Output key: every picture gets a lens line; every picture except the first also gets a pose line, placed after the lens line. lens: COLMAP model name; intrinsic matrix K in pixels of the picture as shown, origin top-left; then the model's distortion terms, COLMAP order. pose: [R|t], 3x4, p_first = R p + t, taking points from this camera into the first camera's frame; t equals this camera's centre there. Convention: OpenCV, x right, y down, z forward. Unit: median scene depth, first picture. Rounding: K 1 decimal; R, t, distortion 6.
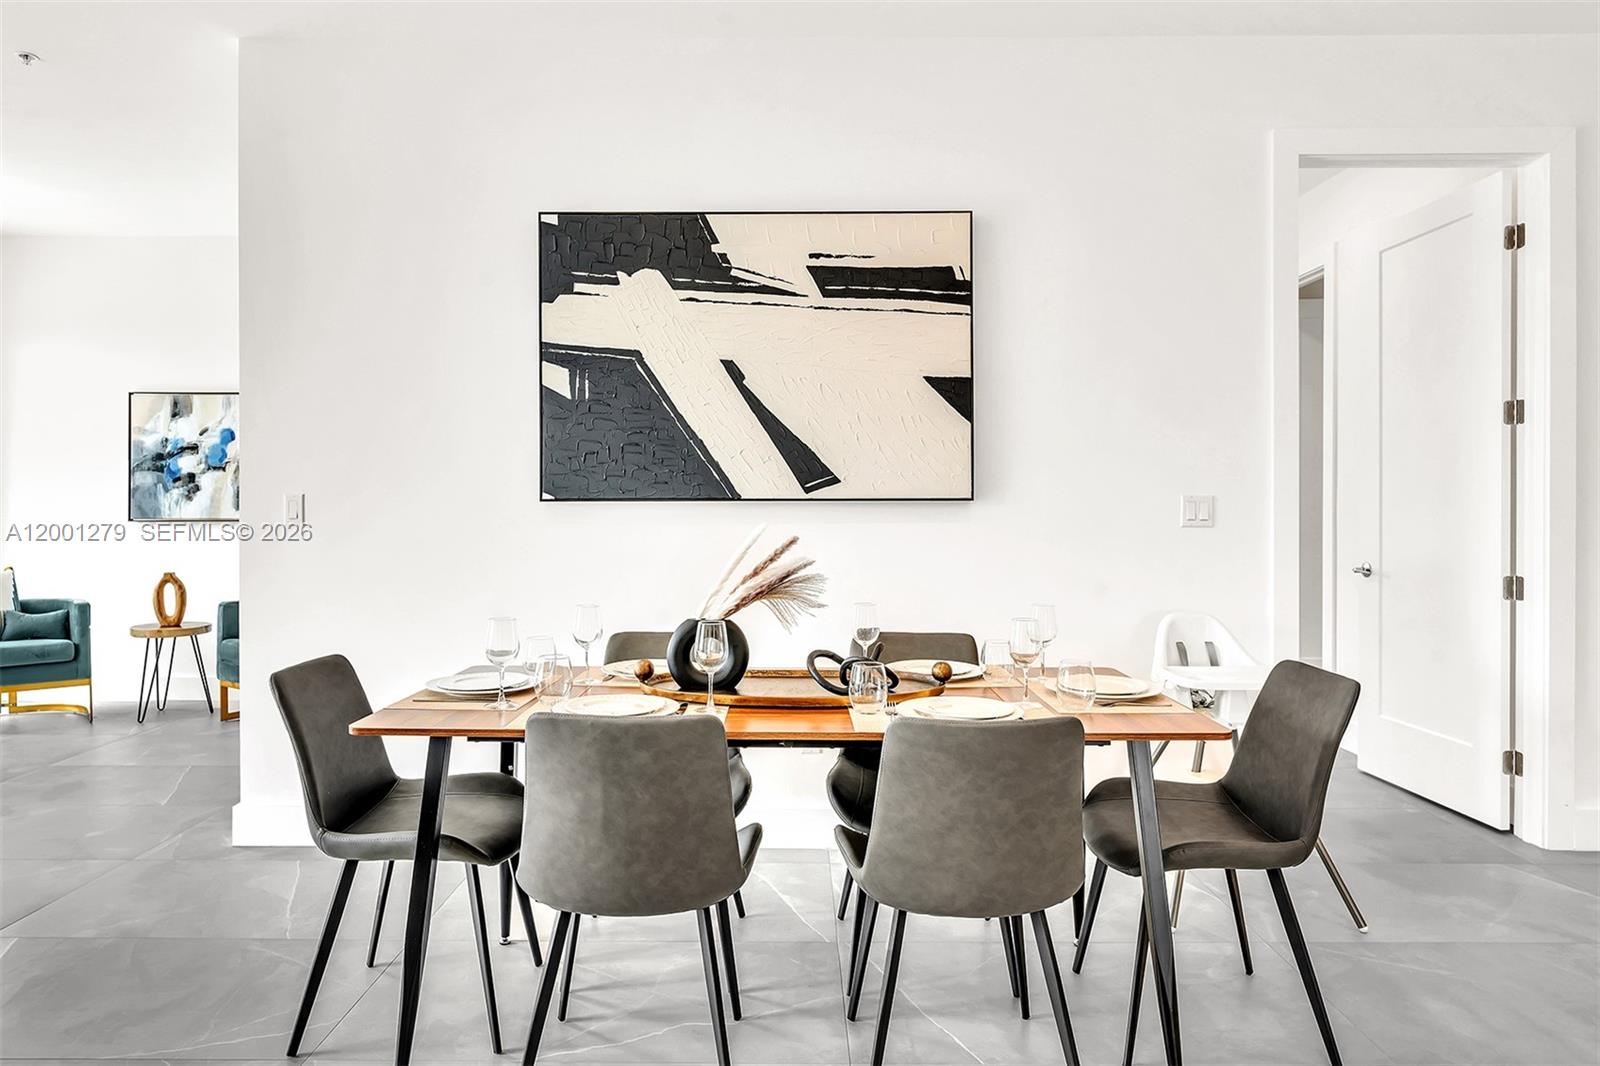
lens RADIAL K [[983.3, 0, 800.0], [0, 983.3, 514.2], [0, 0, 1]] dist [0.002166, 0.000816]
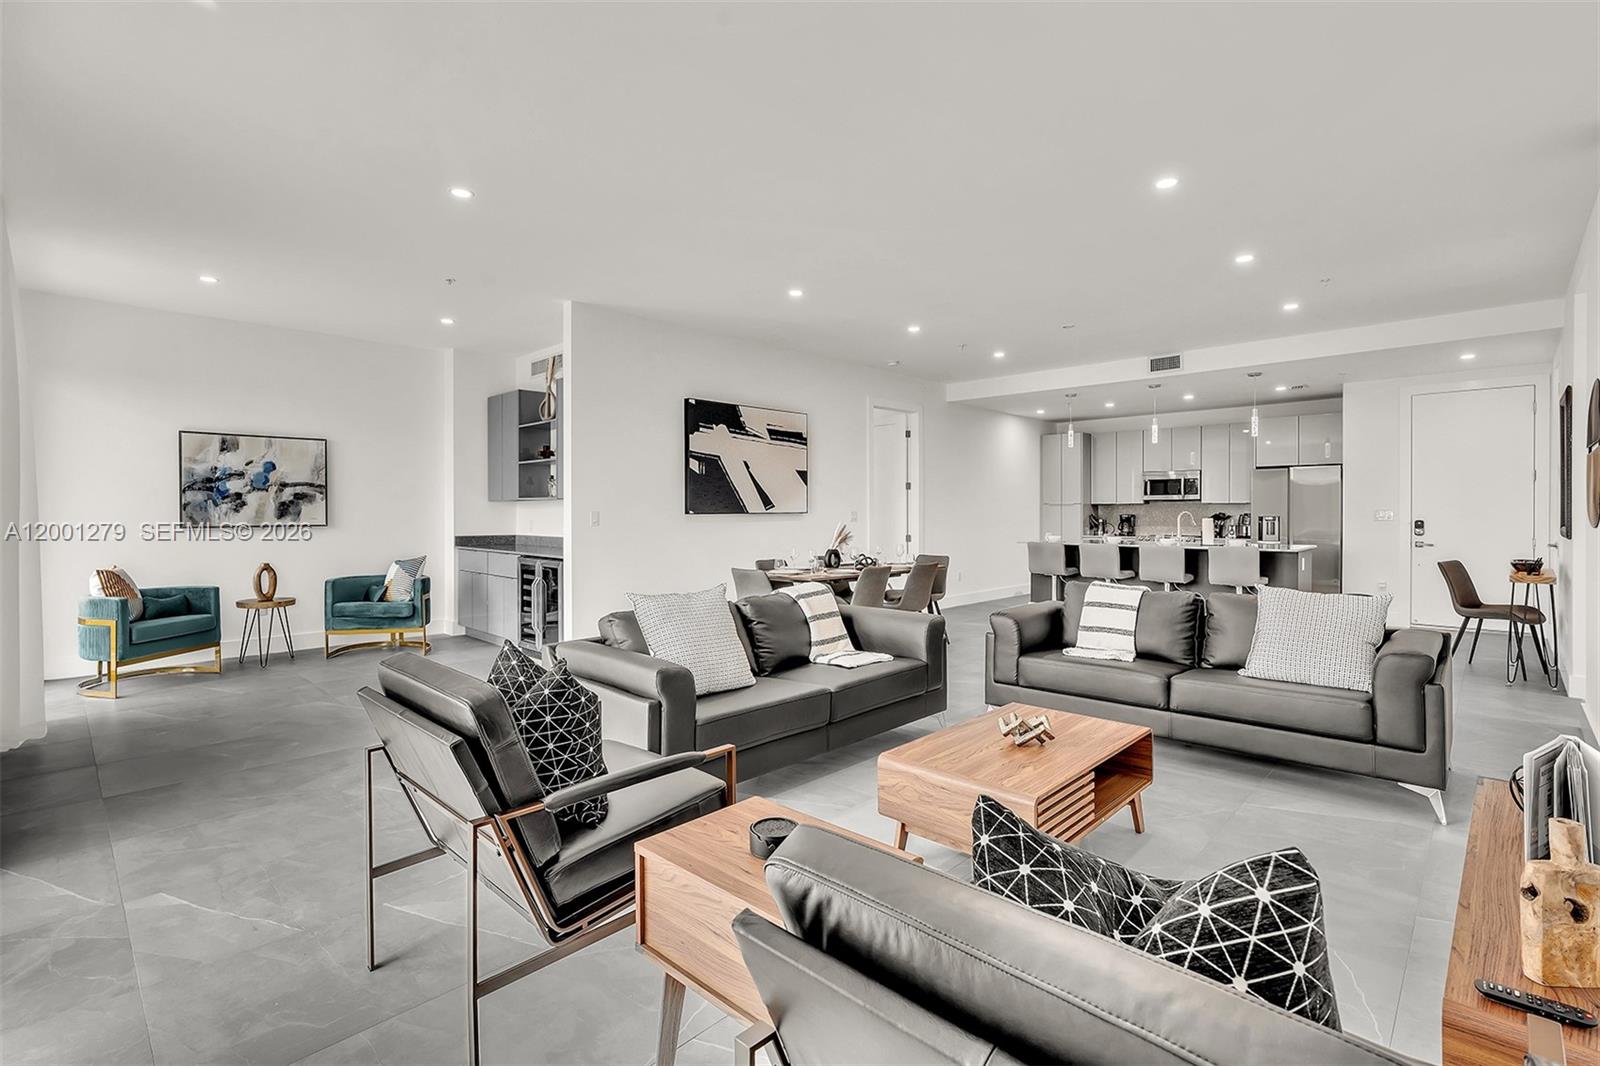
lens RADIAL K [[747.7, 0, 786.1], [0, 747.7, 504.6], [0, 0, 1]] dist [-0.003258, 0.000014]
pose [[0.692111, 0.002942, 0.721785, -0.853378], [0.005744, 0.999938, -0.009584, -0.010581], [-0.721768, 0.010780, 0.692051, -0.283022]]
